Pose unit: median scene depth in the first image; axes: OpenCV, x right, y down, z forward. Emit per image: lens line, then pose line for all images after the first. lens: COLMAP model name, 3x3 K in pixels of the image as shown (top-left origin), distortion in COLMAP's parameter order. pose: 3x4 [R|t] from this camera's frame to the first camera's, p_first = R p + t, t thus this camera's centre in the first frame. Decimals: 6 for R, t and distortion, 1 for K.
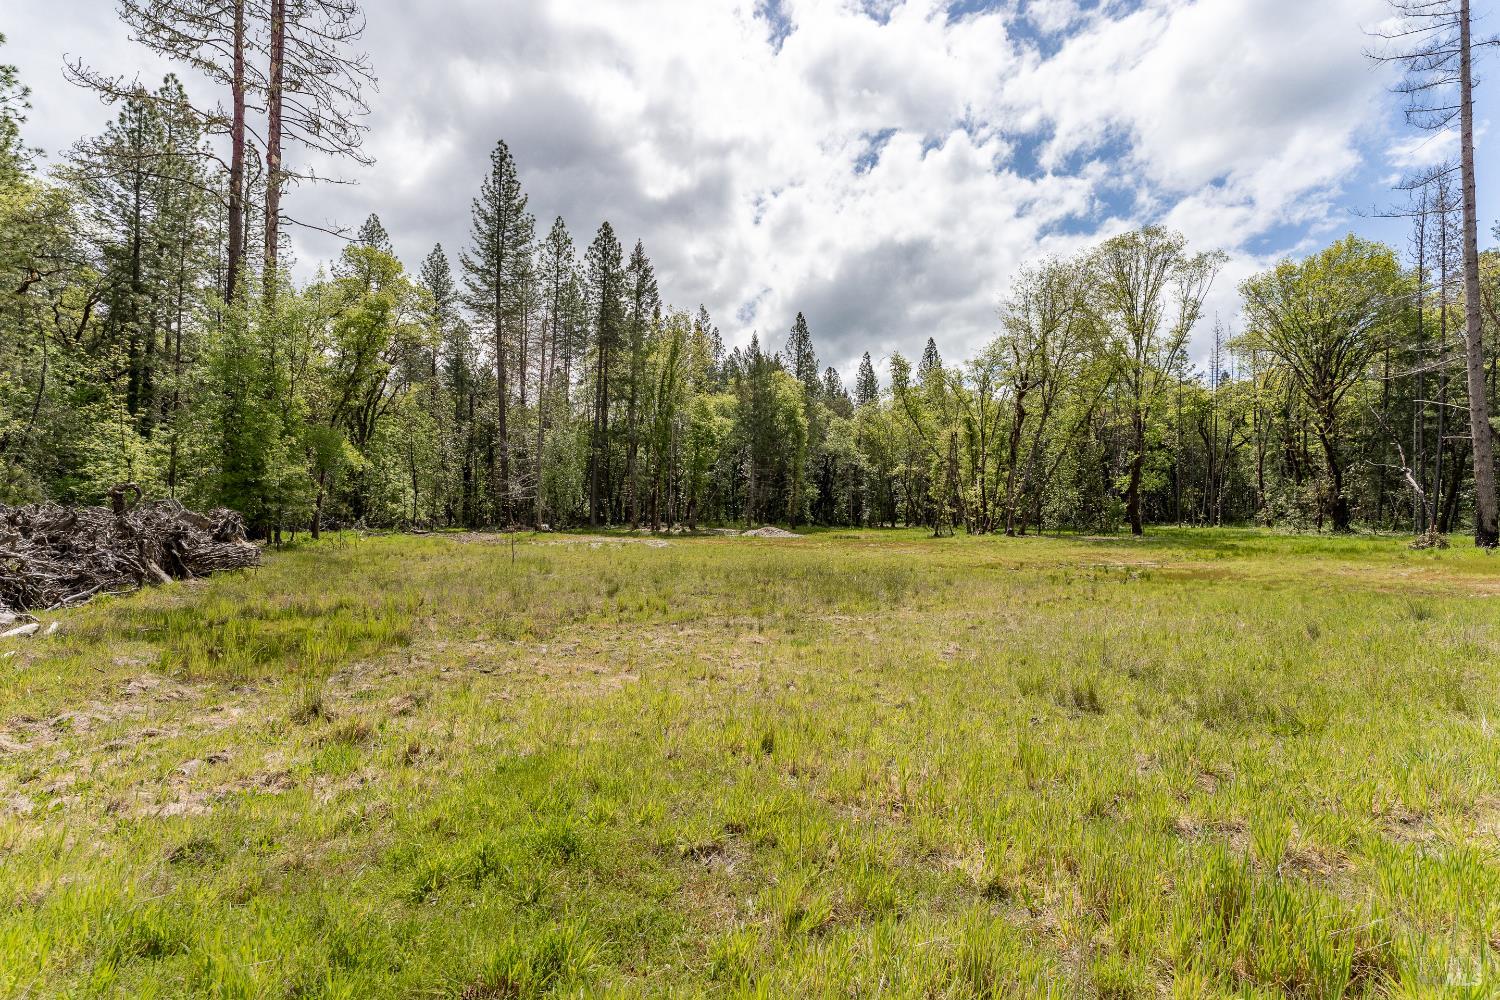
lens RADIAL K [[599.9, 0, 744.8], [0, 599.9, 504.7], [0, 0, 1]] dist [0.000935, -0.000766]
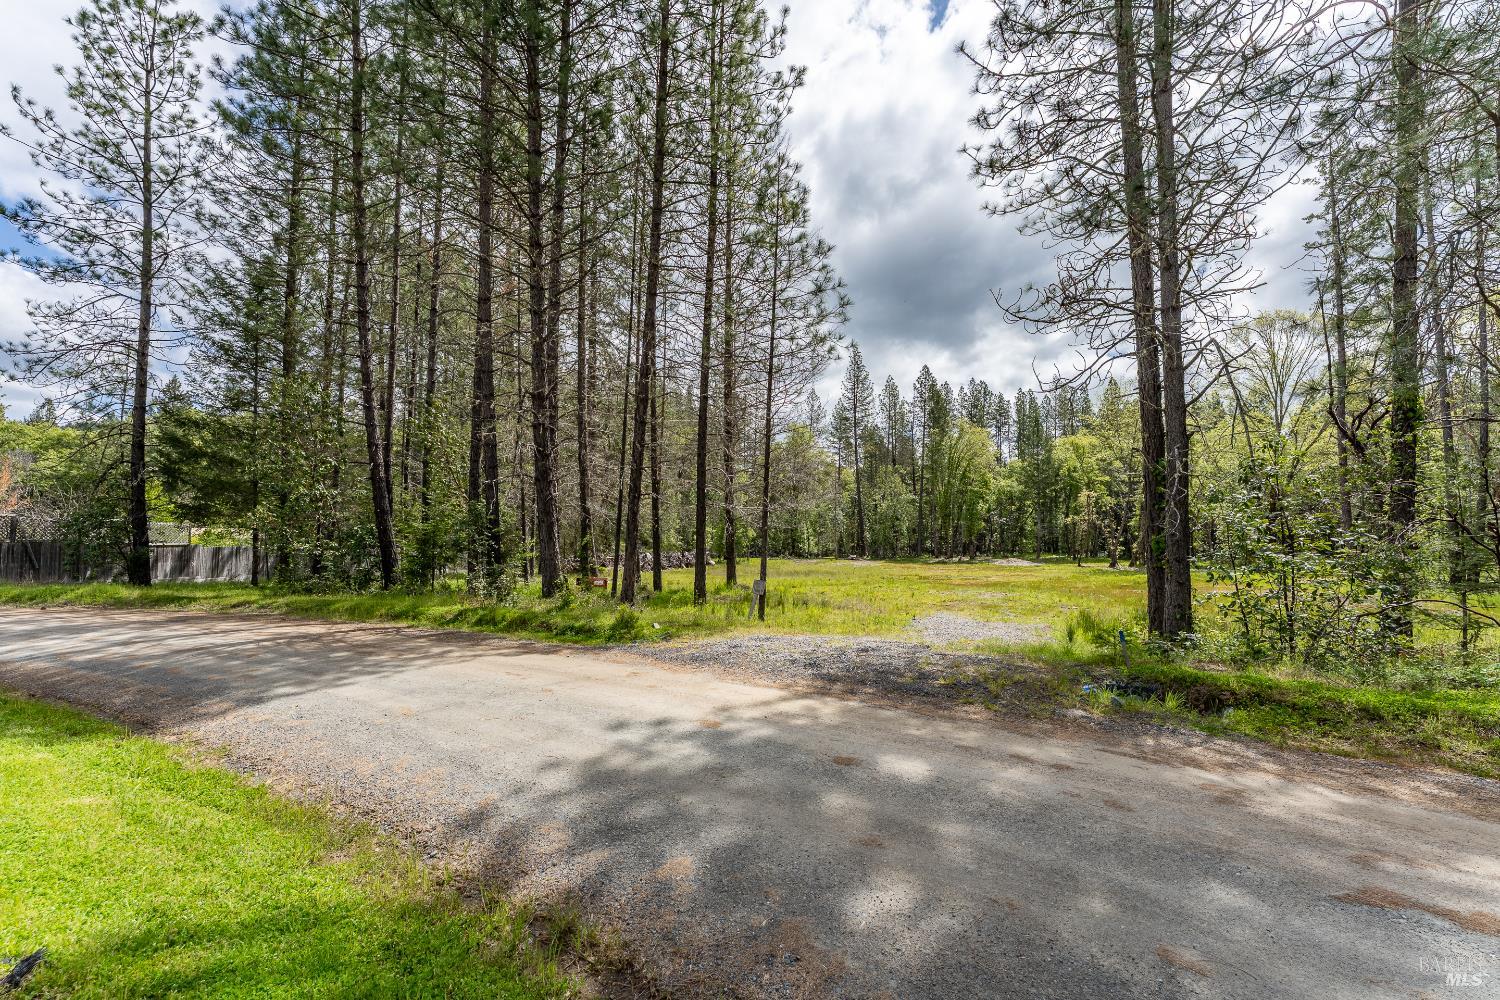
lens RADIAL K [[599.9, 0, 749.3], [0, 599.9, 510.5], [0, 0, 1]] dist [0.000935, -0.000766]
pose [[0.676746, -0.045784, -0.734792, 0.682492], [0.022157, 0.998879, -0.041831, -0.031415], [0.735883, 0.012028, 0.677002, -0.469244]]
